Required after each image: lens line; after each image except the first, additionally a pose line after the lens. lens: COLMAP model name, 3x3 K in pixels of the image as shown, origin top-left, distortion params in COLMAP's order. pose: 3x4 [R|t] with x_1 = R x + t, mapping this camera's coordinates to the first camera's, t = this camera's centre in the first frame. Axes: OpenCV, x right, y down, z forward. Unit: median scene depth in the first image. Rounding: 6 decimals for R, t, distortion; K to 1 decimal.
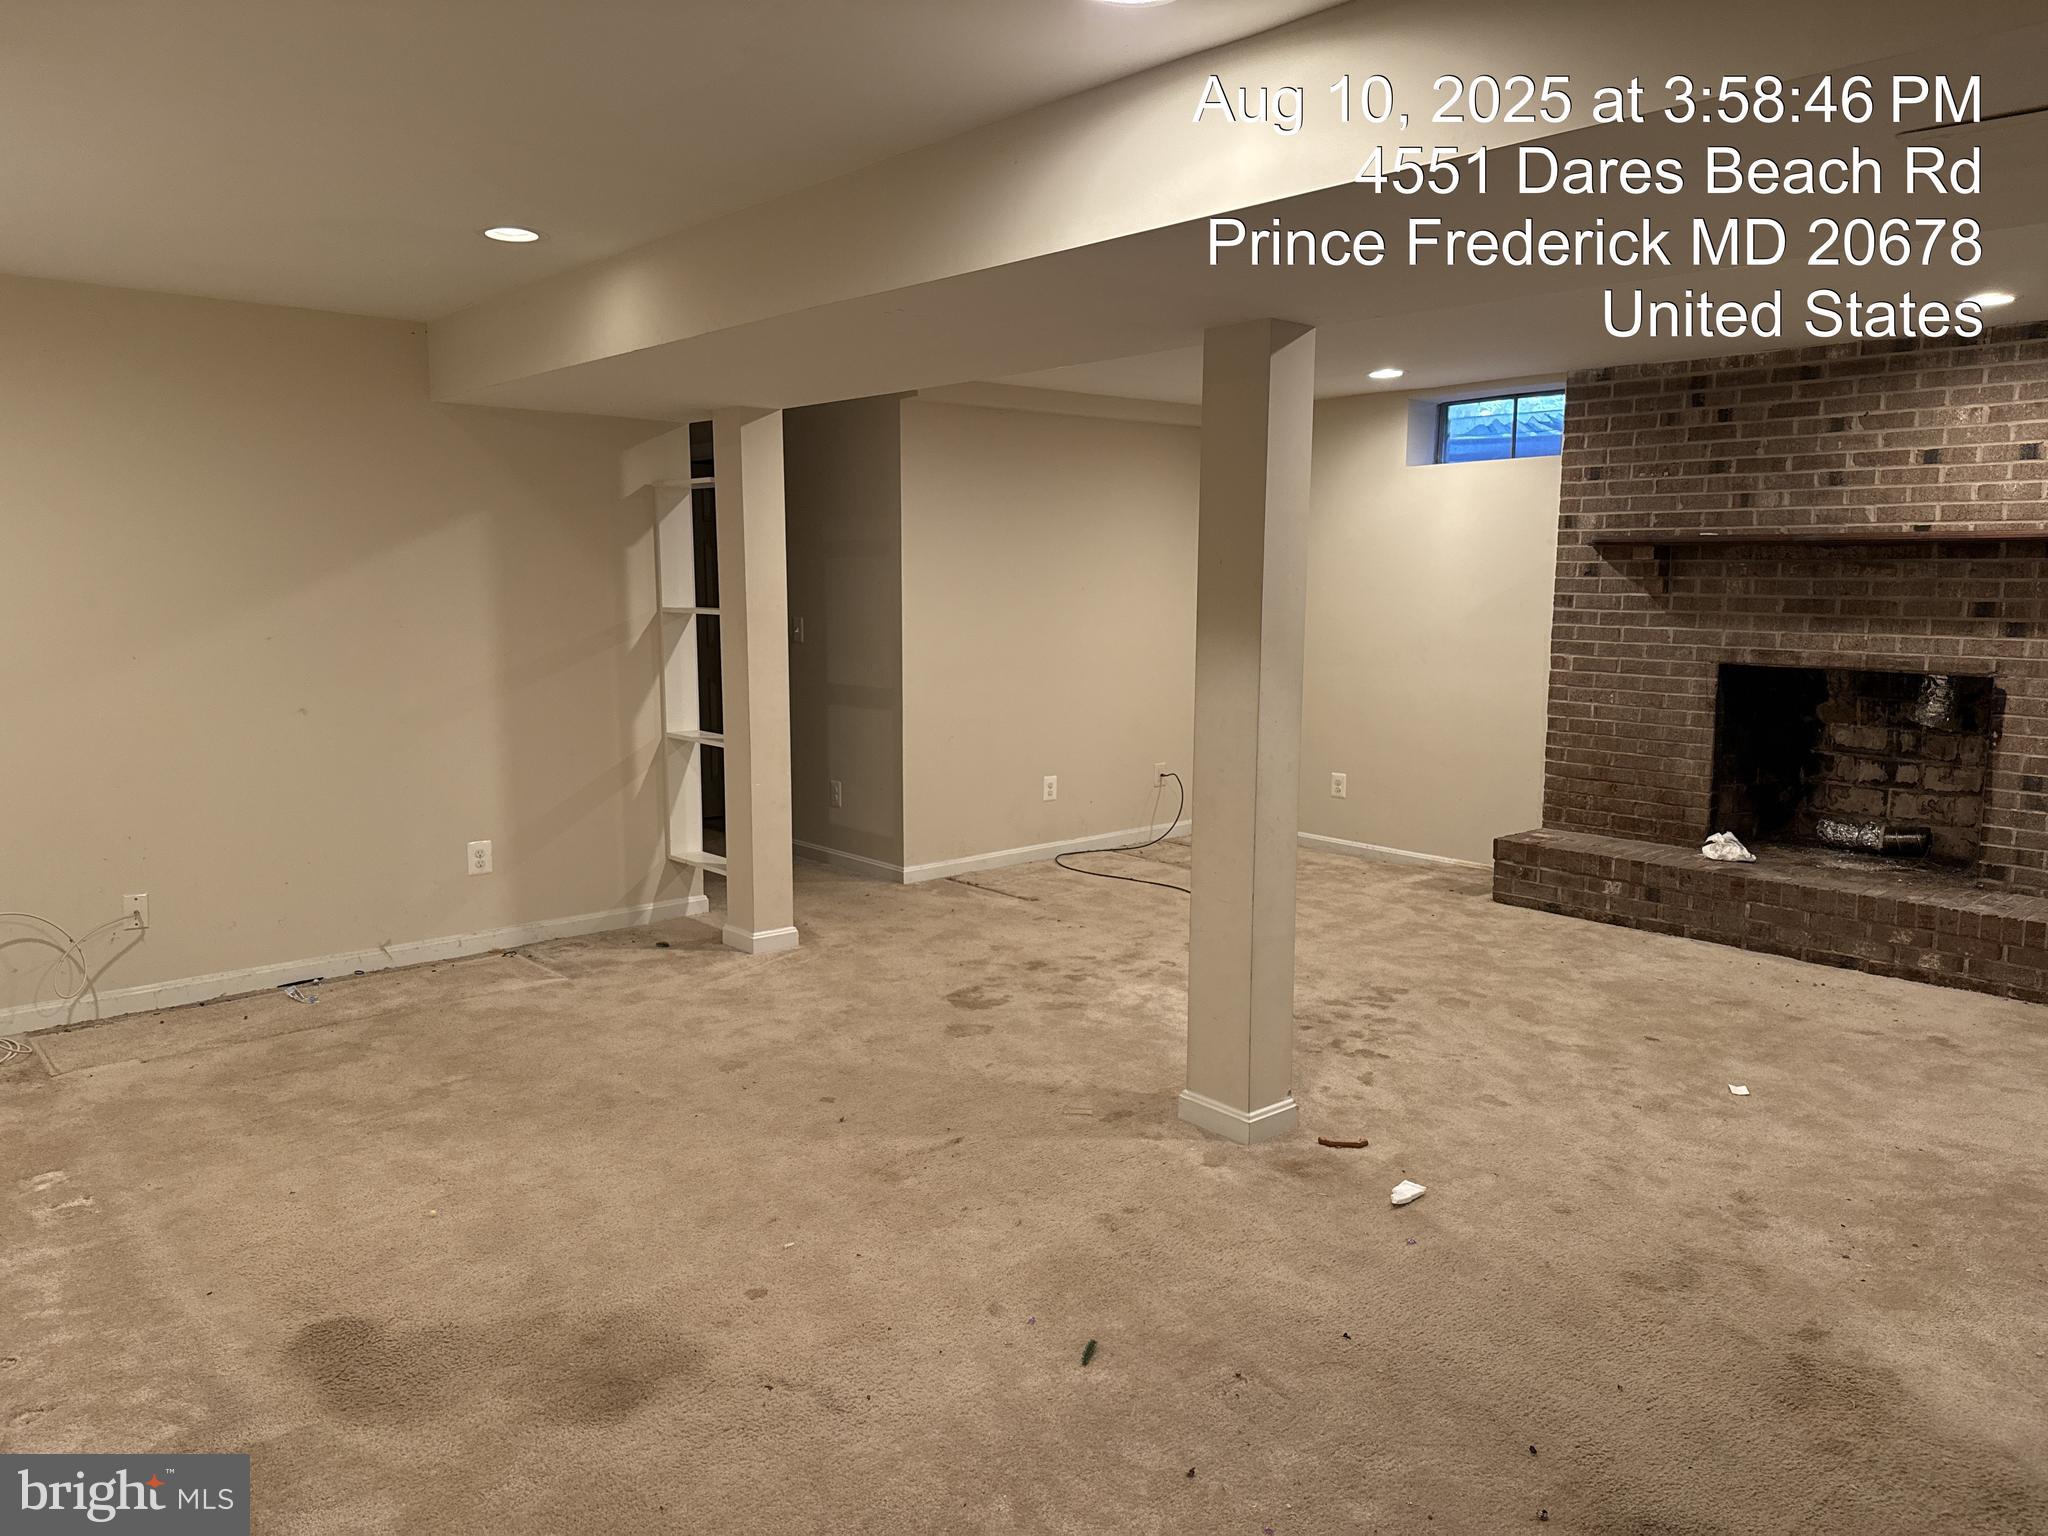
lens RADIAL K [[1434.4, 0, 1026.1], [0, 1434.4, 768.4], [0, 0, 1]] dist [0.054559, -0.060338]
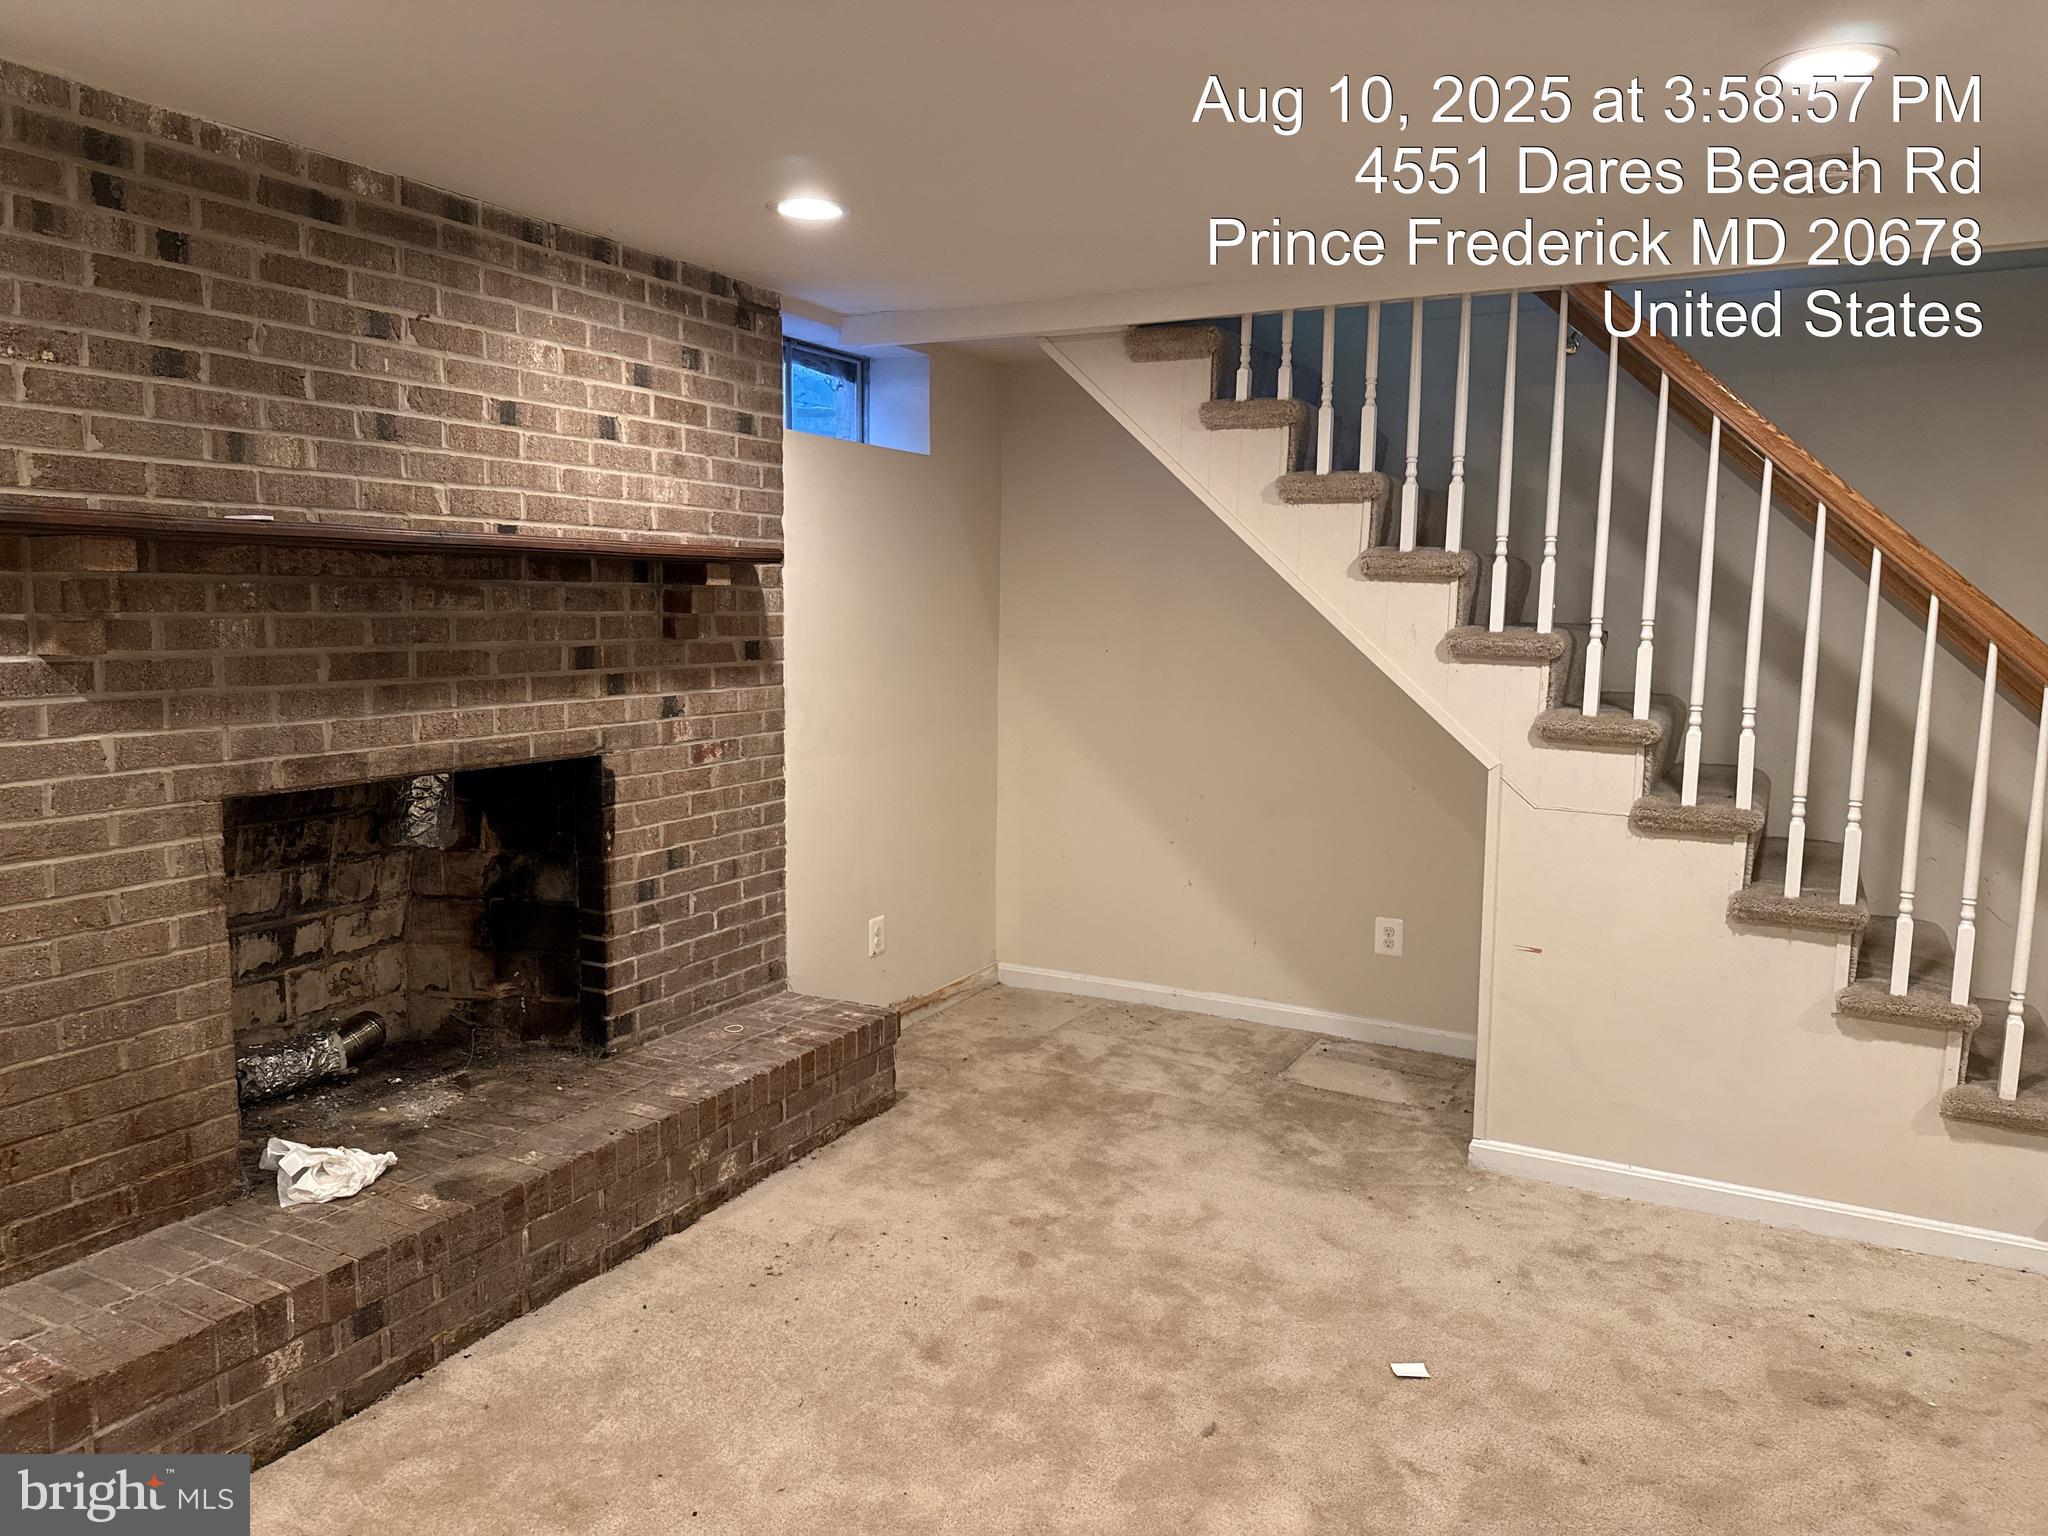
lens RADIAL K [[1434.4, 0, 1027.3], [0, 1434.4, 772.4], [0, 0, 1]] dist [0.054559, -0.060338]
pose [[-0.331325, -0.122865, 0.935483, -0.036681], [0.117650, 0.978367, 0.170166, -0.136116], [-0.936153, 0.166440, -0.309703, 0.950089]]
